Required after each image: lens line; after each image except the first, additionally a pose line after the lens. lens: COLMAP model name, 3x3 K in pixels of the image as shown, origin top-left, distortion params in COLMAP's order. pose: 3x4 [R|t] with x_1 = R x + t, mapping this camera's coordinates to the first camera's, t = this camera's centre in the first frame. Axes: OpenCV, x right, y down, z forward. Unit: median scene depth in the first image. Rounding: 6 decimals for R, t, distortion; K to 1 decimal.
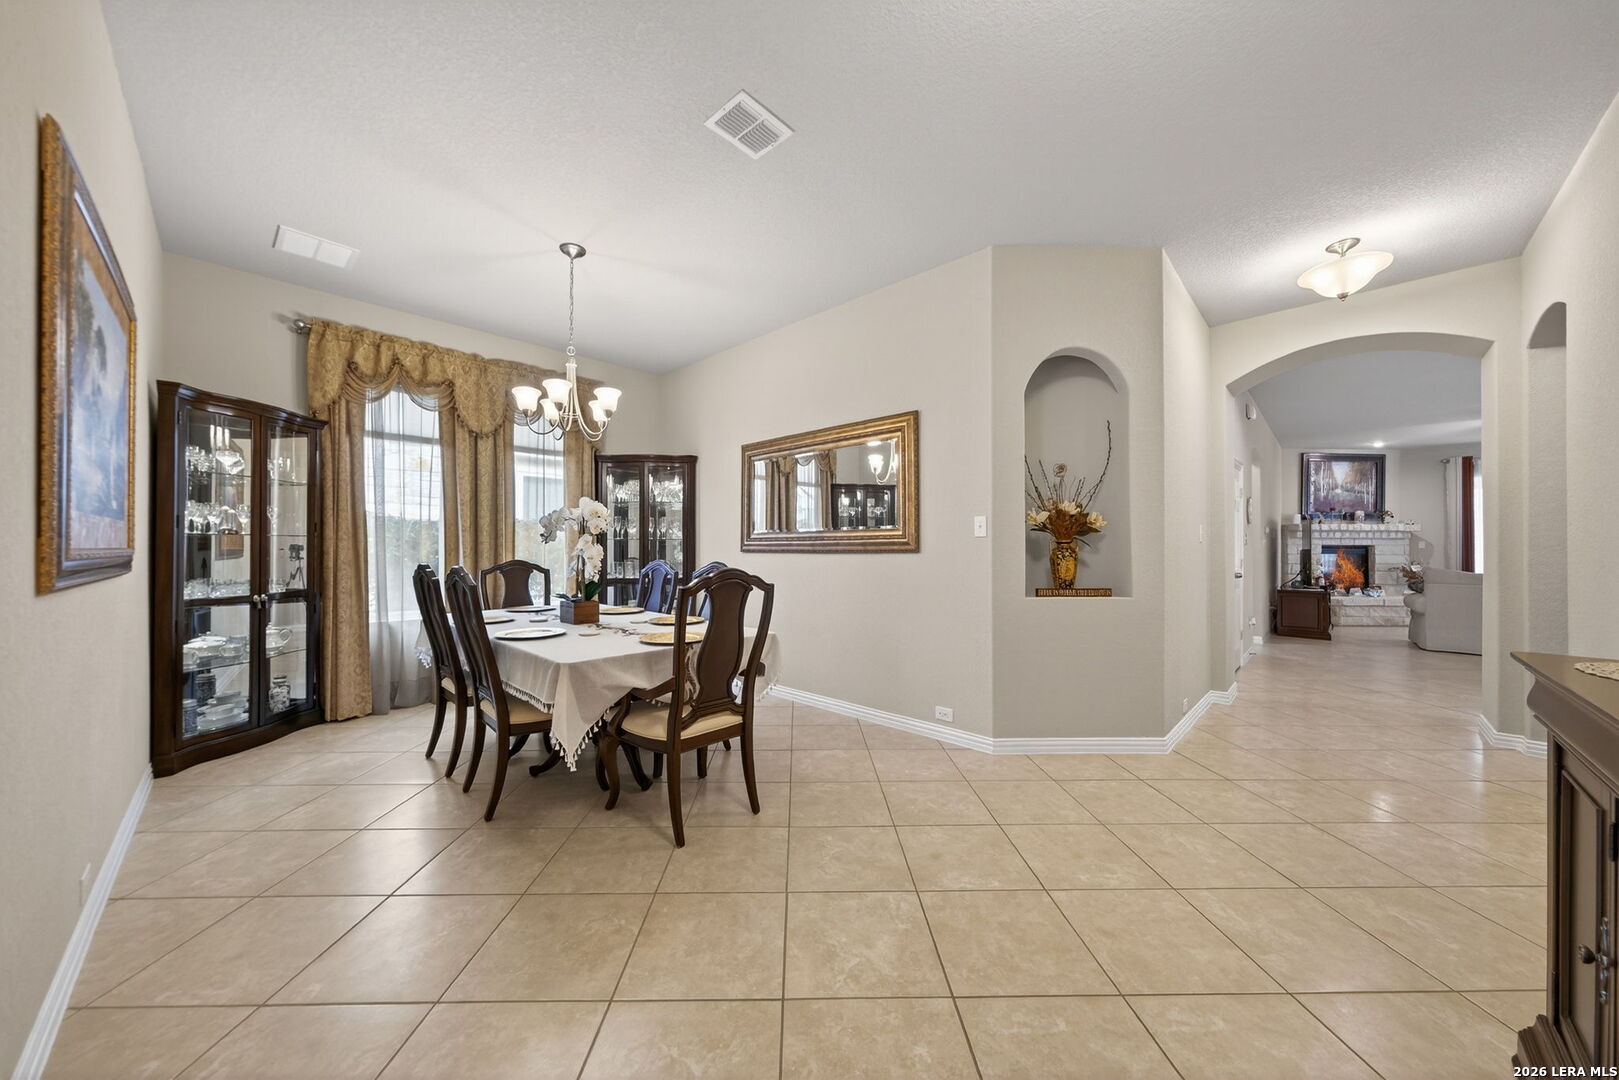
lens RADIAL K [[560.1, 0, 809.5], [0, 560.1, 540.0], [0, 0, 1]] dist [-0.000435, 0.000100]
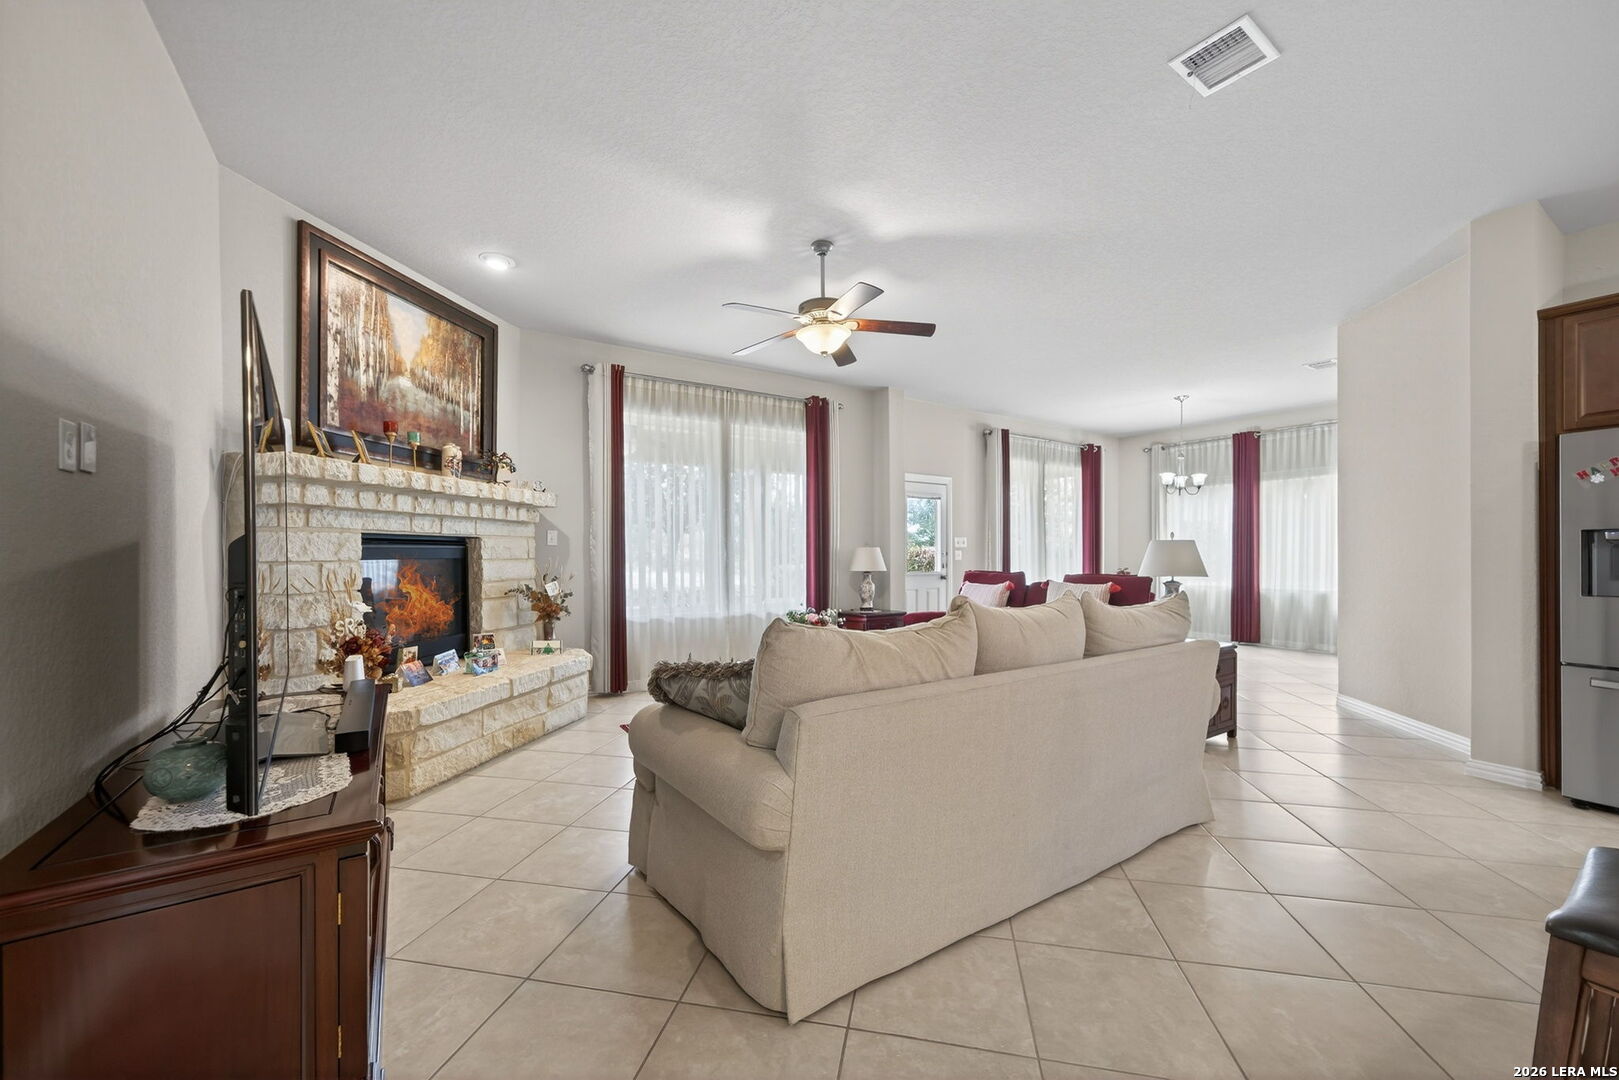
lens RADIAL K [[621.3, 0, 803.1], [0, 621.3, 555.9], [0, 0, 1]] dist [-0.001054, -0.000084]
pose [[0.222139, -0.006395, 0.974994, 0.624507], [-0.005919, 0.999951, 0.007907, 0.018647], [-0.974997, -0.007527, 0.222090, 0.674064]]
